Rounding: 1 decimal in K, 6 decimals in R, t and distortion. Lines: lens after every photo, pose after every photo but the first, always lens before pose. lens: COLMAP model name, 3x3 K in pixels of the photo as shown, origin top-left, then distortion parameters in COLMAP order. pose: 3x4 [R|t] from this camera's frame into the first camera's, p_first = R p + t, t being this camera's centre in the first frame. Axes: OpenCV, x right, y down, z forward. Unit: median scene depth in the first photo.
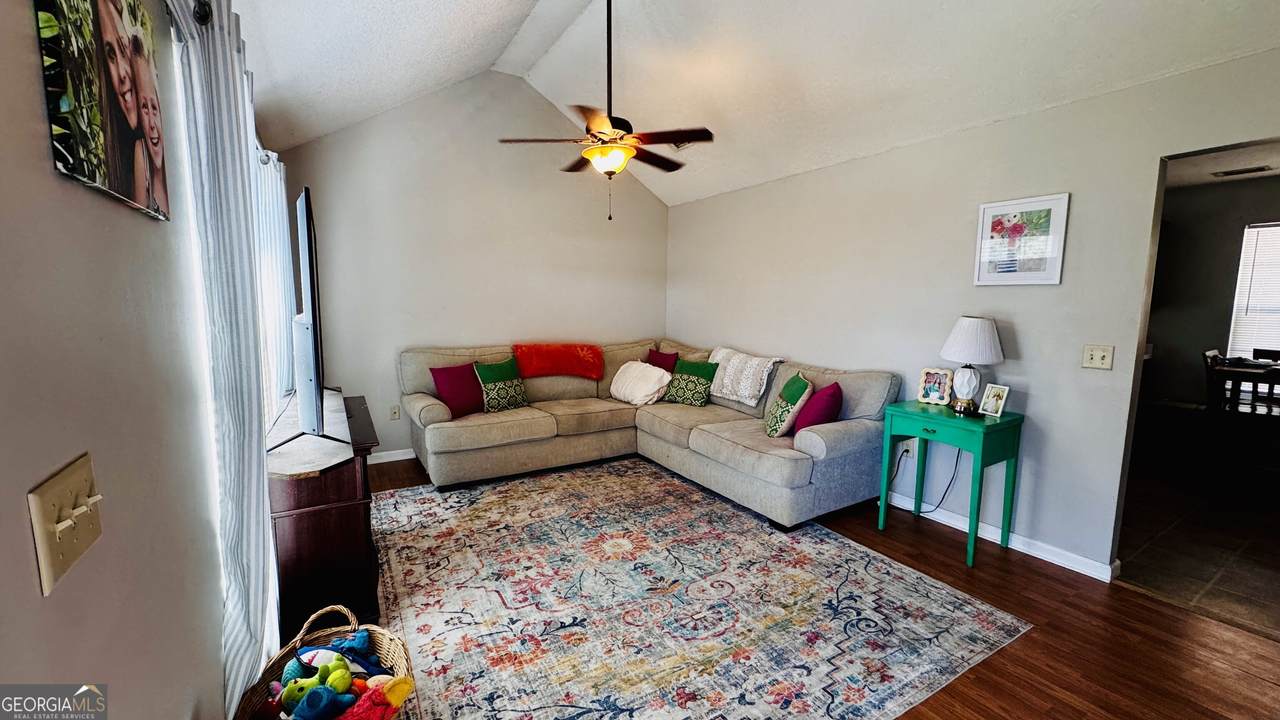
lens RADIAL K [[509.9, 0, 639.5], [0, 509.9, 359.0], [0, 0, 1]] dist [-0.000980, 0.000015]
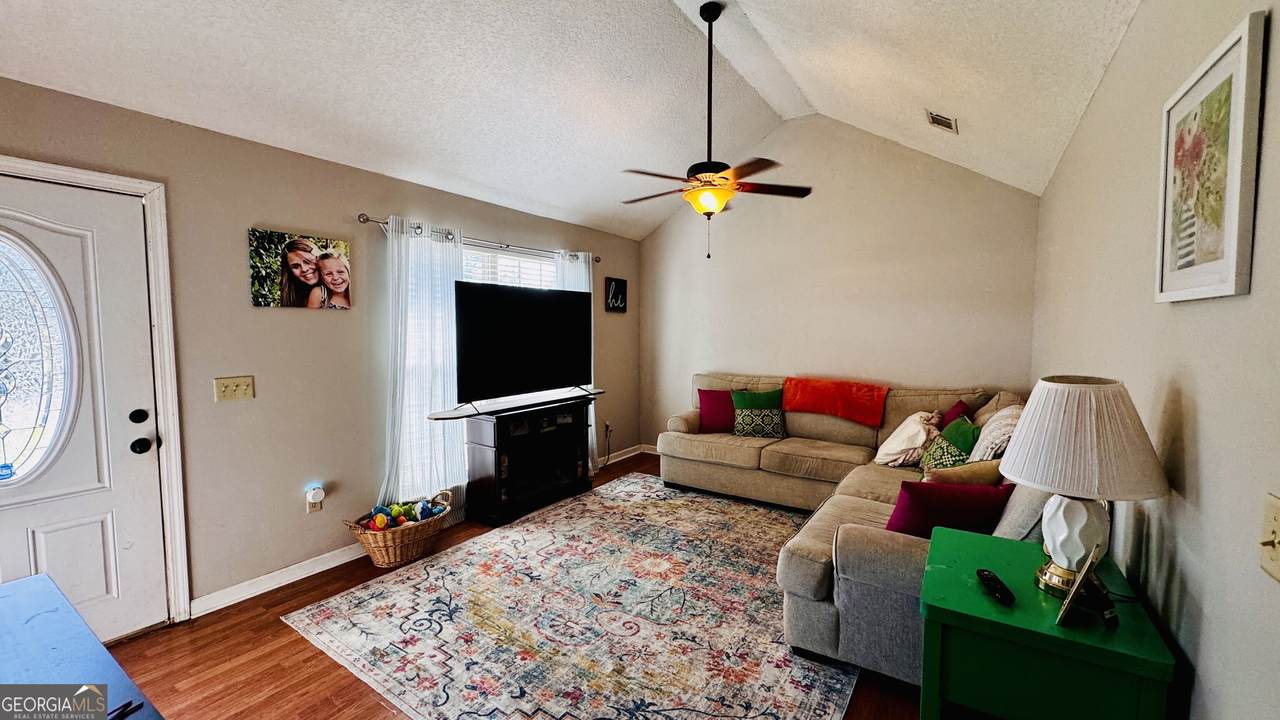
lens RADIAL K [[509.9, 0, 639.0], [0, 509.9, 359.0], [0, 0, 1]] dist [-0.000980, 0.000015]
pose [[0.420828, 0.047653, -0.905888, 0.852188], [-0.101027, 0.994869, 0.005402, -0.061658], [0.901497, 0.089246, 0.423483, 0.461414]]
